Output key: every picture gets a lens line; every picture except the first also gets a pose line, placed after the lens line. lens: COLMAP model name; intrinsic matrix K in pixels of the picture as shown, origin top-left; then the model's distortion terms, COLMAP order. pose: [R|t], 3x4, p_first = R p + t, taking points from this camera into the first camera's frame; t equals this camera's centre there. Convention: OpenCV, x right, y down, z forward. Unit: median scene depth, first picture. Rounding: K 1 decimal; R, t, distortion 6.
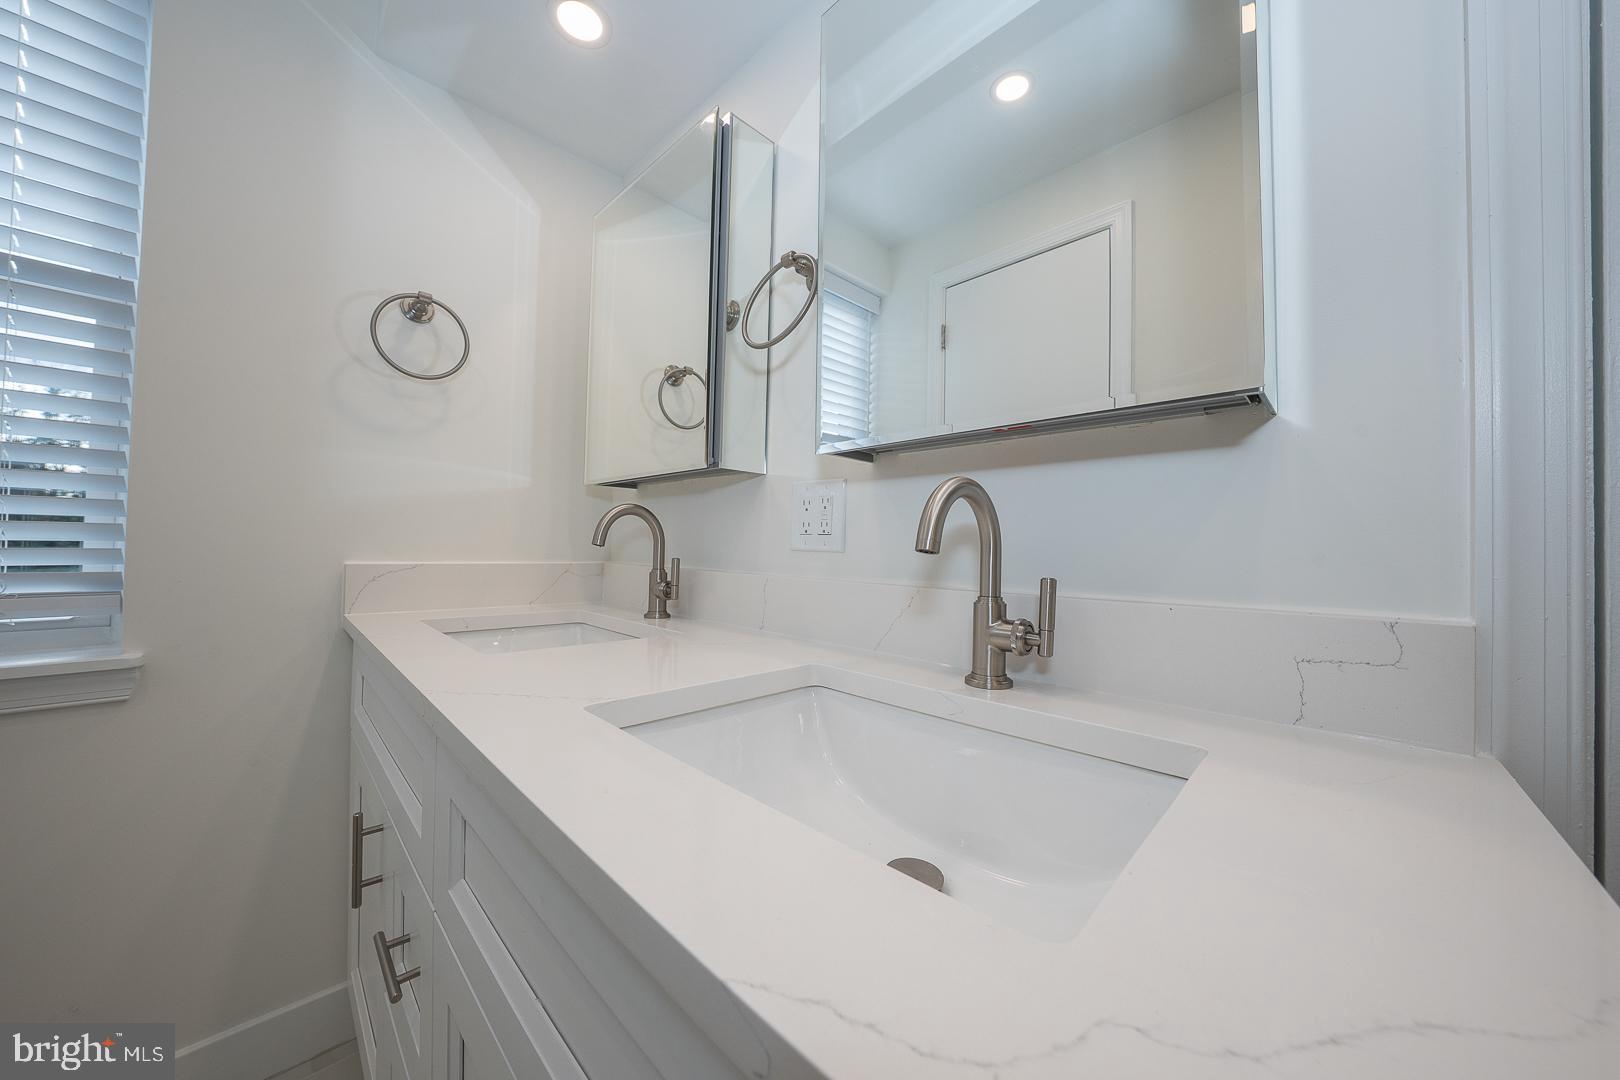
lens RADIAL K [[554.4, 0, 816.1], [0, 554.4, 536.0], [0, 0, 1]] dist [-0.023737, 0.003512]
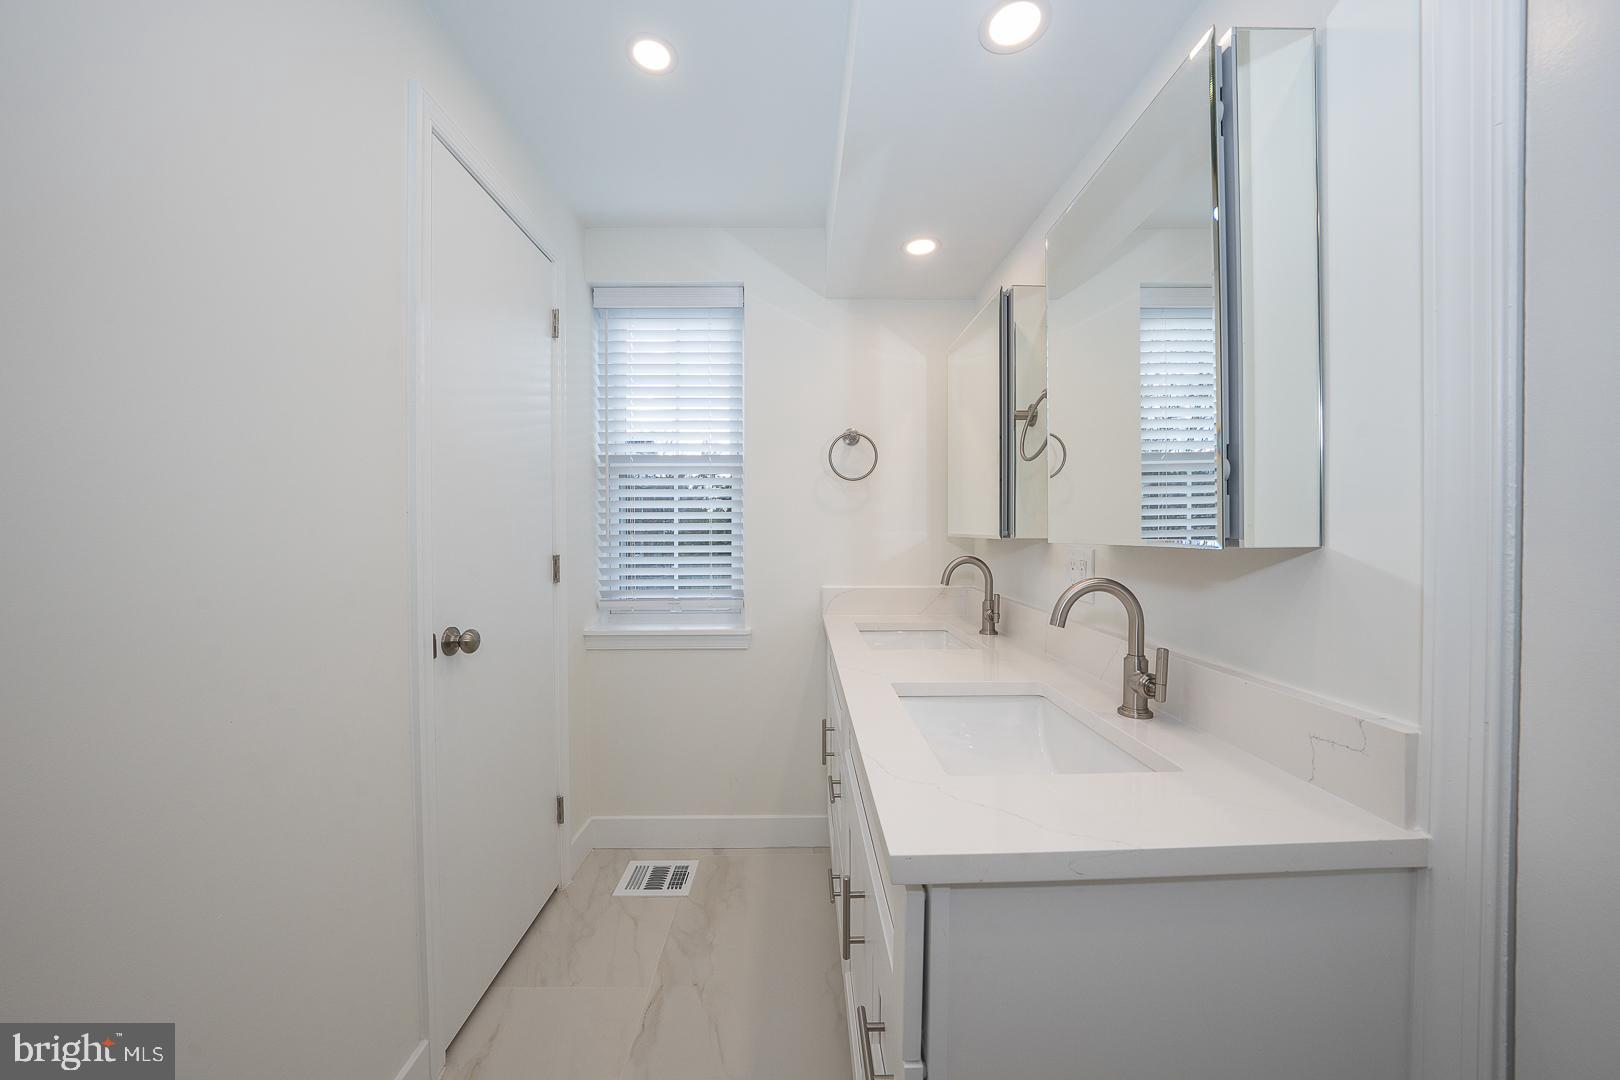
lens RADIAL K [[554.4, 0, 816.1], [0, 554.4, 536.0], [0, 0, 1]] dist [-0.023737, 0.003512]
pose [[0.722594, -0.016404, -0.691078, 0.468411], [0.029027, 0.999557, 0.006625, -0.157696], [0.690663, -0.024847, 0.722750, -0.409226]]
